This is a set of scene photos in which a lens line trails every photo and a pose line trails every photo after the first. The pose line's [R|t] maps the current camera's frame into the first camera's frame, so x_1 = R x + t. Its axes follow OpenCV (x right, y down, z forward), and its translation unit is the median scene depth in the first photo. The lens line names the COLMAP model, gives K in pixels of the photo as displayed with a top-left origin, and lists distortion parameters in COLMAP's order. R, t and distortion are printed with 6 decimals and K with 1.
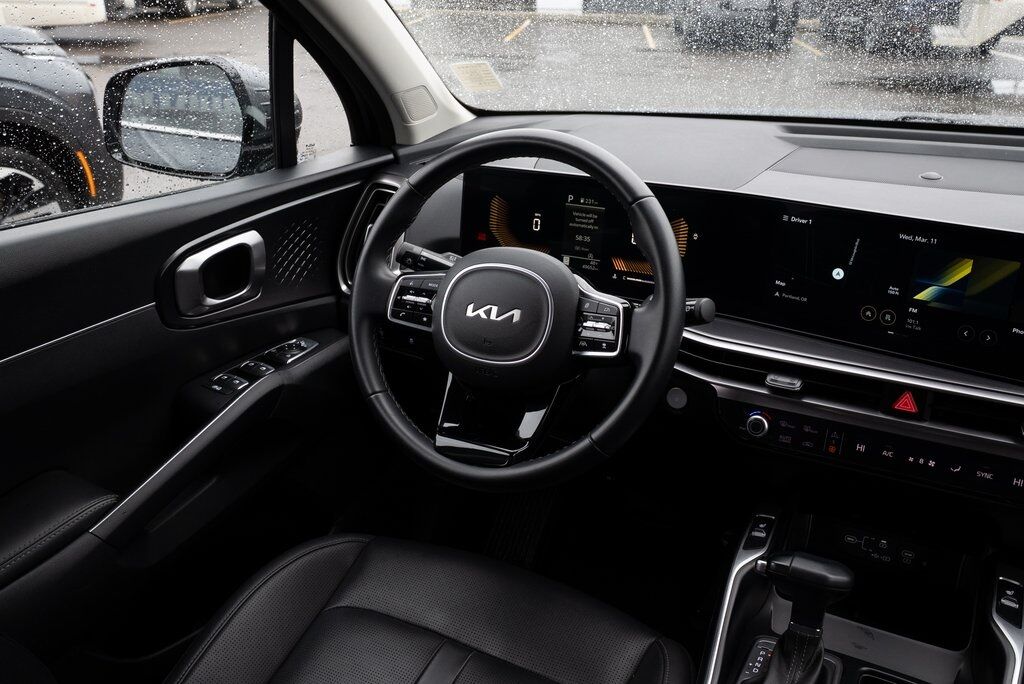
lens RADIAL K [[888.1, 0, 512.0], [0, 888.1, 342.0], [0, 0, 1]] dist [-0.079116, 0.140386]
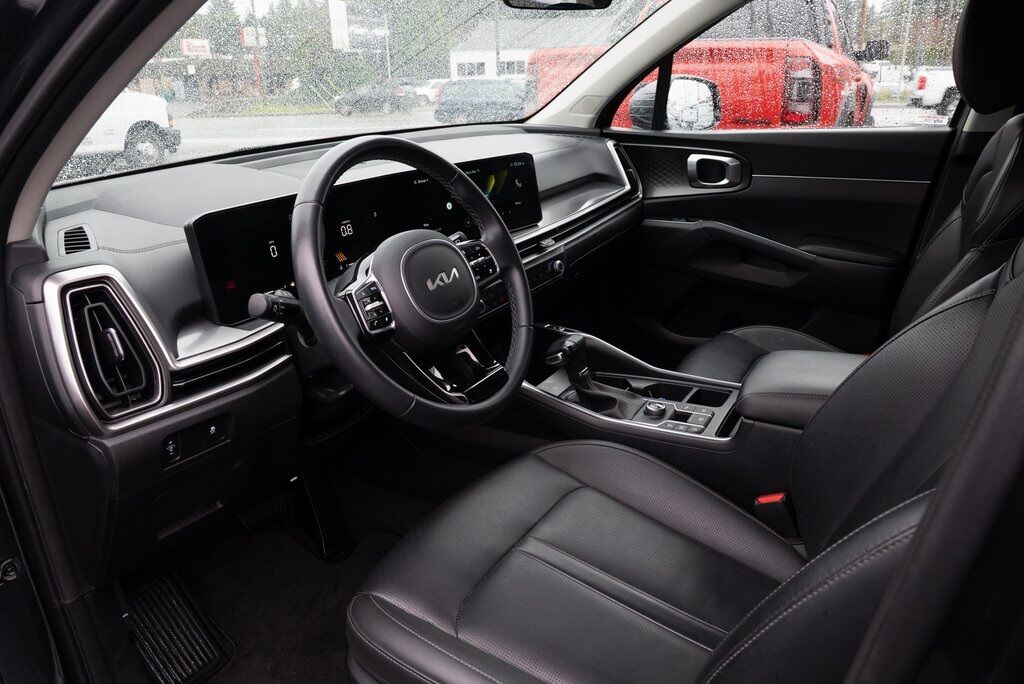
lens RADIAL K [[709.0, 0, 512.0], [0, 709.0, 342.0], [0, 0, 1]] dist [-0.131960, 0.094892]
pose [[0.053483, -0.349635, 0.935358, -0.865902], [0.420089, 0.857655, 0.296570, -0.187834], [-0.905905, 0.377072, 0.192748, 0.704145]]
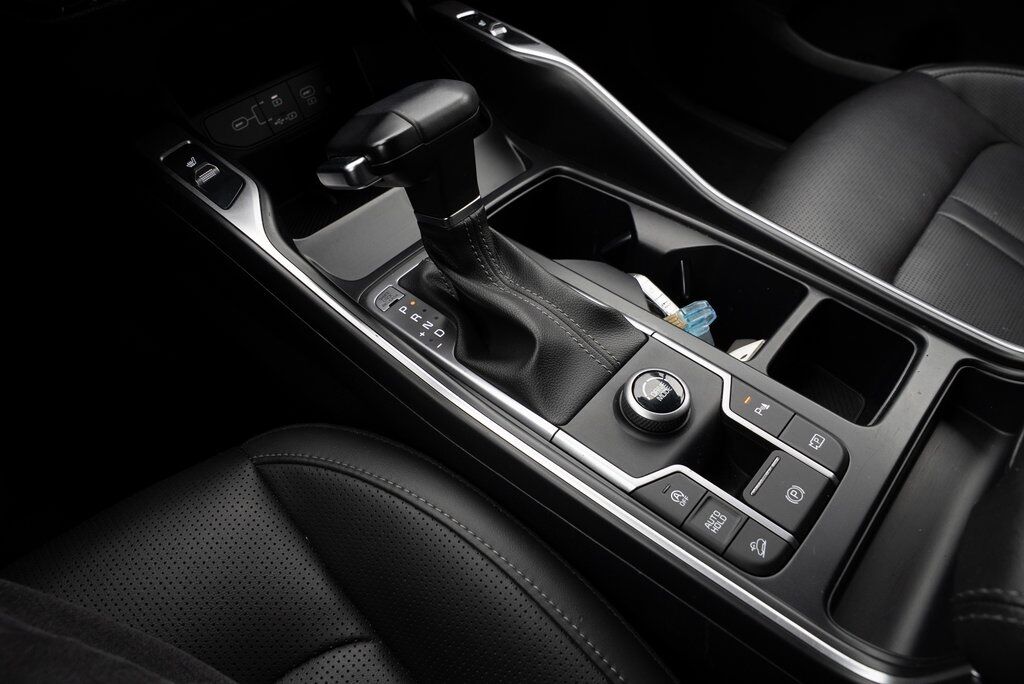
lens RADIAL K [[709.0, 0, 512.0], [0, 709.0, 342.0], [0, 0, 1]] dist [-0.131960, 0.094892]
pose [[0.235503, -0.727957, 0.643907, -0.008285], [0.364847, 0.680305, 0.635667, 0.091890], [-0.900791, 0.085226, 0.425807, 0.668600]]
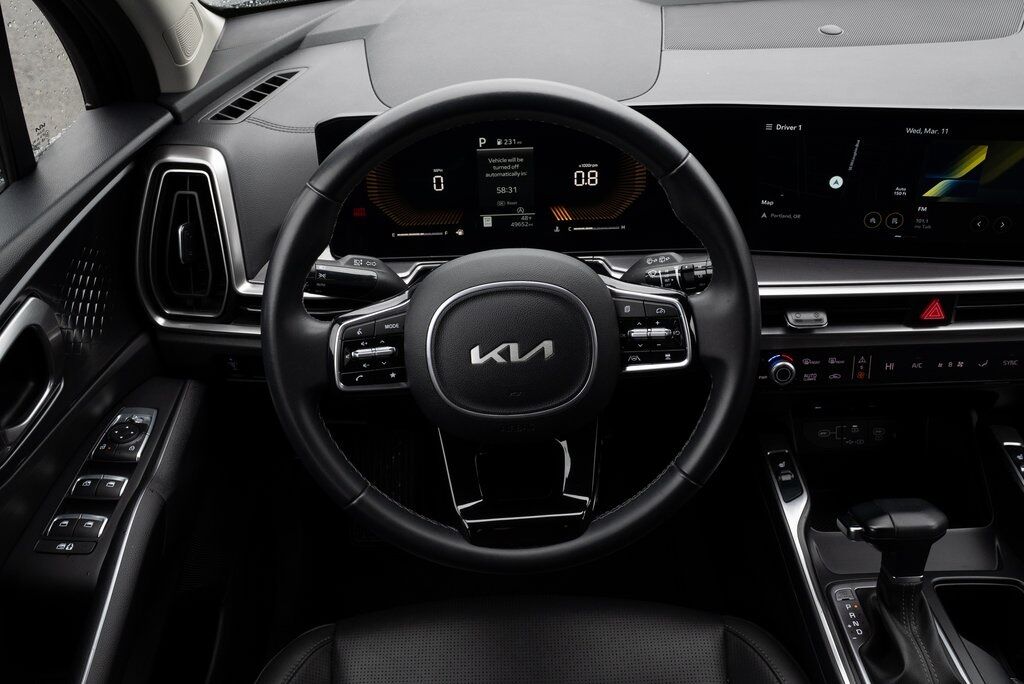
lens RADIAL K [[888.1, 0, 512.0], [0, 888.1, 342.0], [0, 0, 1]] dist [-0.079116, 0.140386]
pose [[0.875074, -0.302697, 0.377651, -0.270646], [0.211581, 0.941031, 0.263996, -0.214434], [-0.435292, -0.151112, 0.887517, 0.327223]]
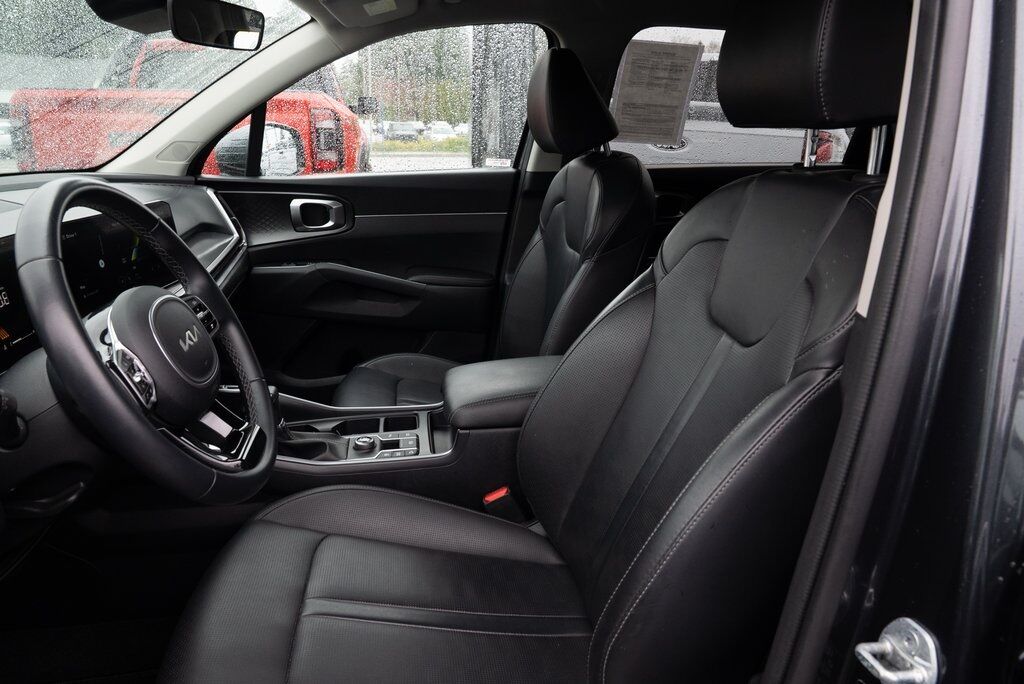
lens RADIAL K [[709.0, 0, 512.0], [0, 709.0, 342.0], [0, 0, 1]] dist [-0.131960, 0.094892]
pose [[-0.592716, -0.242102, 0.768163, -0.812968], [0.299246, 0.819282, 0.489111, -0.291283], [-0.747757, 0.519773, -0.413153, 0.973346]]
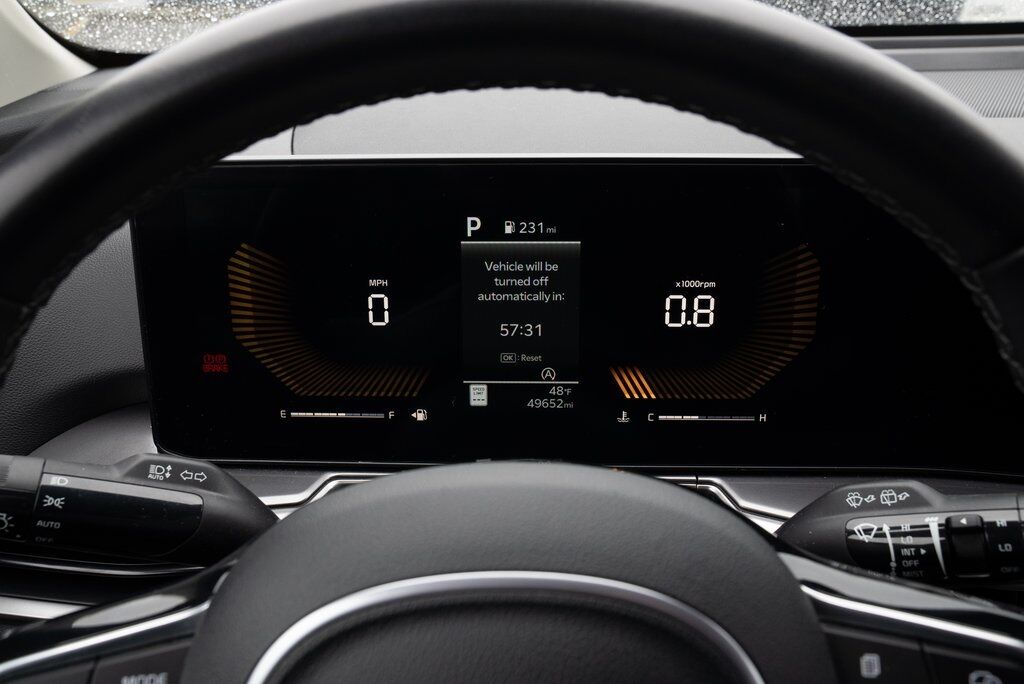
lens RADIAL K [[874.3, 0, 512.0], [0, 874.3, 342.0], [0, 0, 1]] dist [-0.038125, 0.005180]
pose [[0.896968, -0.178532, 0.404443, -0.077188], [0.174951, 0.983495, 0.046138, -0.142450], [-0.406005, 0.029374, 0.913399, 0.740728]]
